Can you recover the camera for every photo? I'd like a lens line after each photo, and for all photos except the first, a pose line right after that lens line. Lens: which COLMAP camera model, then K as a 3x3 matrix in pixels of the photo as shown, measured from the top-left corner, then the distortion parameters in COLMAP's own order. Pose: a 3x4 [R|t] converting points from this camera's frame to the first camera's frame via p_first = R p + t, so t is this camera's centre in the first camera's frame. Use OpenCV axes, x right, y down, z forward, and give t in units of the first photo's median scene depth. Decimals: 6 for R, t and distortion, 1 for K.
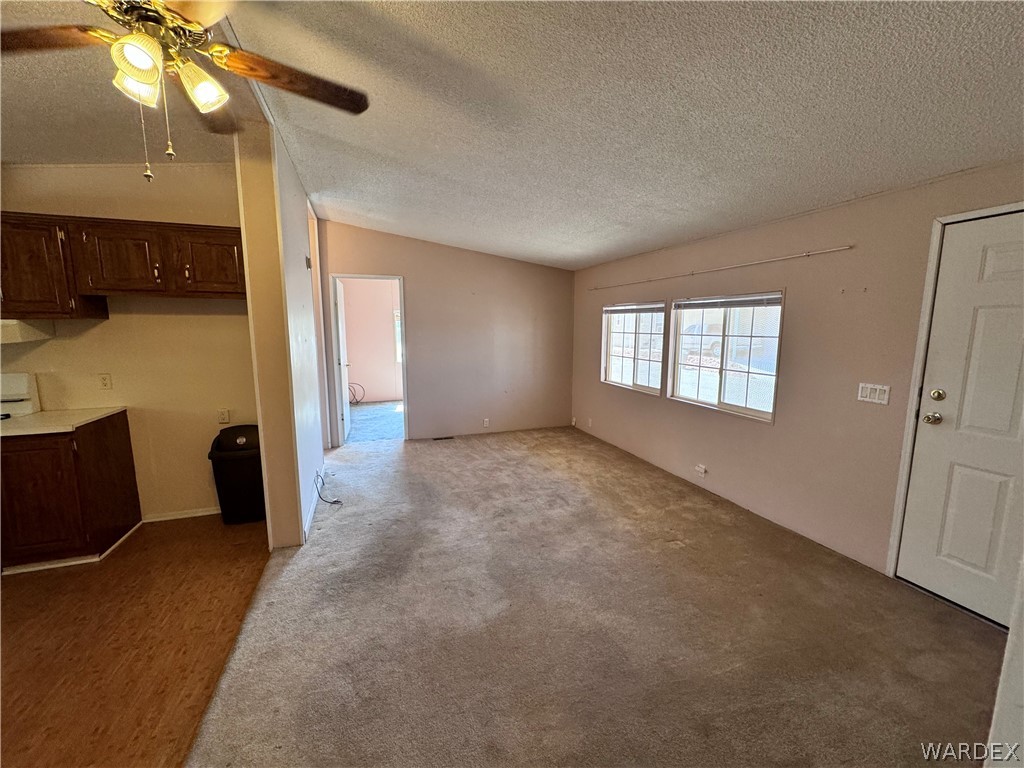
lens RADIAL K [[409.1, 0, 513.0], [0, 409.1, 384.1], [0, 0, 1]] dist [-0.000602, -0.000237]
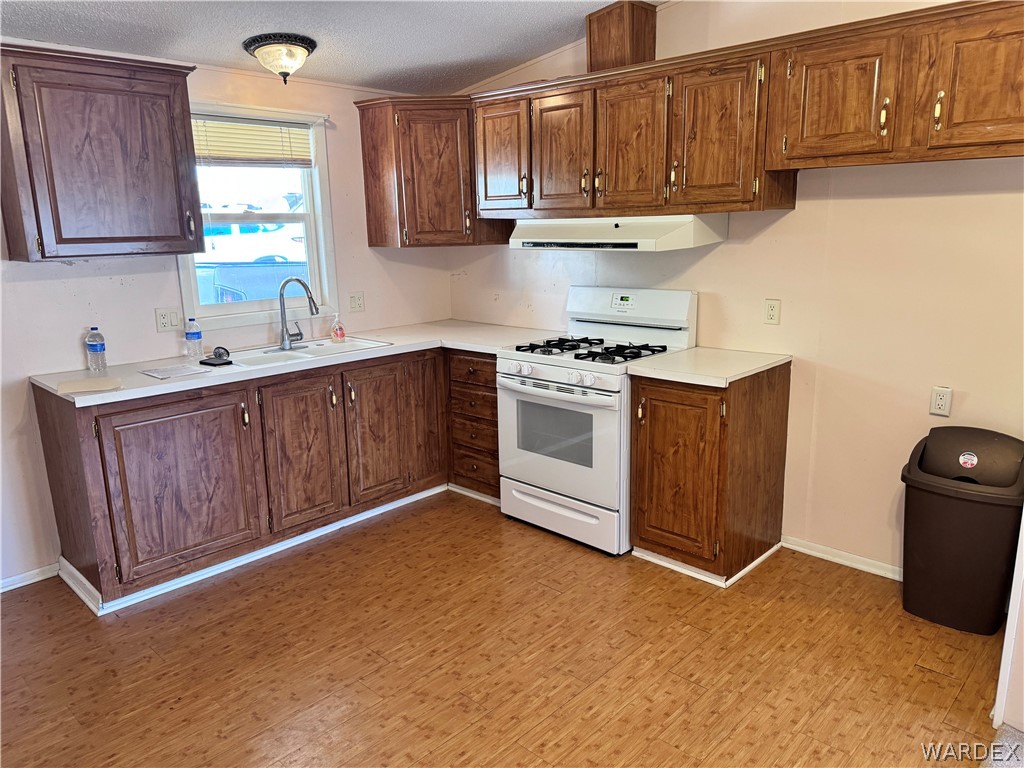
lens RADIAL K [[719.3, 0, 513.9], [0, 719.3, 387.8], [0, 0, 1]] dist [0.061715, -0.072144]
pose [[0.449946, 0.187036, -0.873251, -0.156326], [-0.103916, 0.982146, 0.156816, -0.020981], [0.886989, 0.020186, 0.461348, 0.118462]]
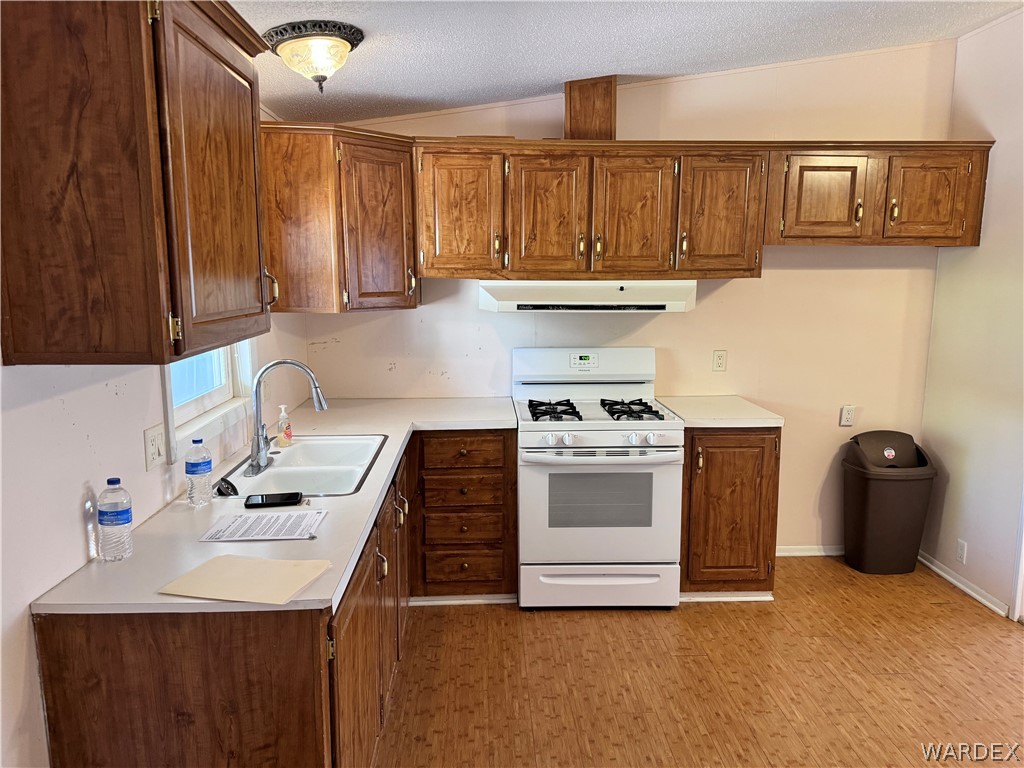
lens RADIAL K [[716.9, 0, 506.4], [0, 716.9, 386.6], [0, 0, 1]] dist [0.132385, -0.217475]
pose [[0.952725, 0.043993, -0.300634, -0.812649], [-0.038614, 0.998970, 0.023813, 0.020250], [0.301372, -0.011078, 0.953442, -0.313192]]
